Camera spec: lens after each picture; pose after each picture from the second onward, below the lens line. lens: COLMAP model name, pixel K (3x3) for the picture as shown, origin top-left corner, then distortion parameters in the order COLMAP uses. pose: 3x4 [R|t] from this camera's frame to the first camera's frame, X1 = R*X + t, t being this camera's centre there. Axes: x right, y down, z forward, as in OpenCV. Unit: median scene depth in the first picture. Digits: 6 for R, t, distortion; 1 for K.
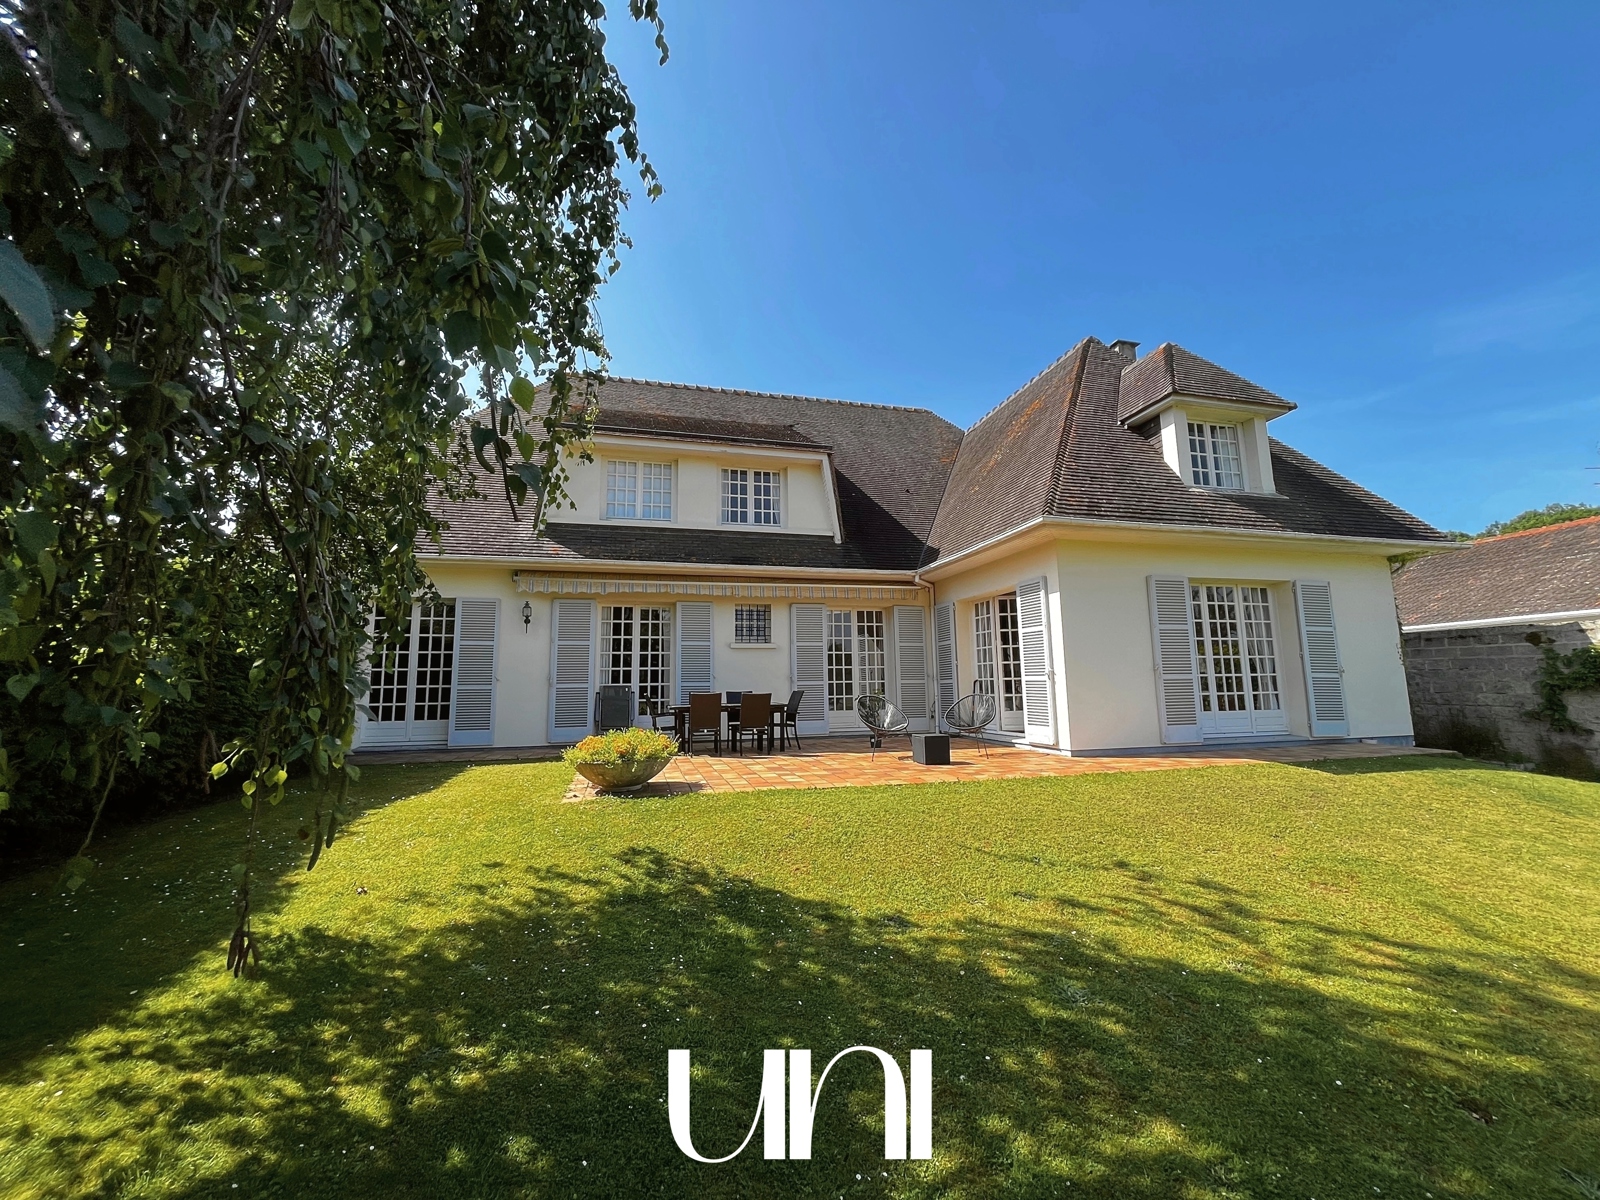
lens RADIAL K [[649.3, 0, 800.0], [0, 649.3, 600.0], [0, 0, 1]] dist [-0.001203, -0.000194]
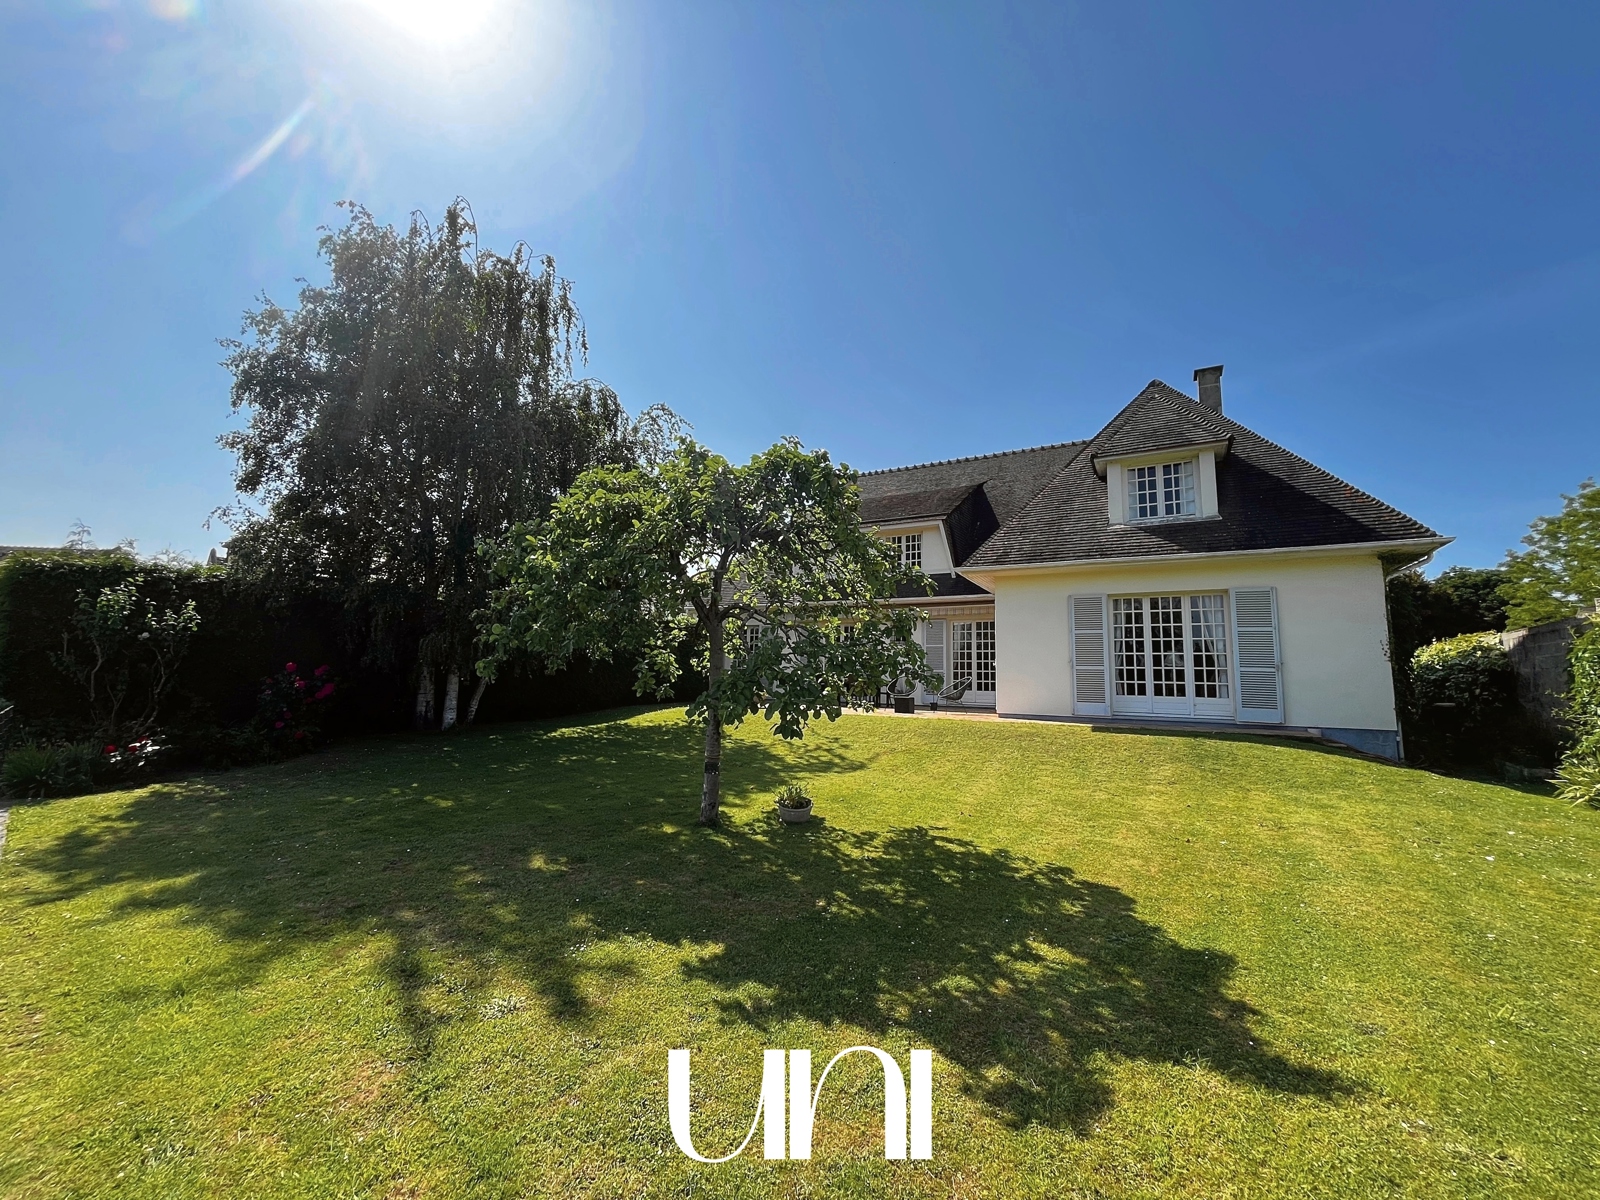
lens RADIAL K [[647.7, 0, 800.0], [0, 647.7, 600.0], [0, 0, 1]] dist [-0.000925, -0.000158]
pose [[0.717723, -0.058698, -0.693850, 0.906900], [0.059182, 0.997977, -0.023209, -0.024944], [0.693809, -0.024406, 0.719745, -0.344447]]
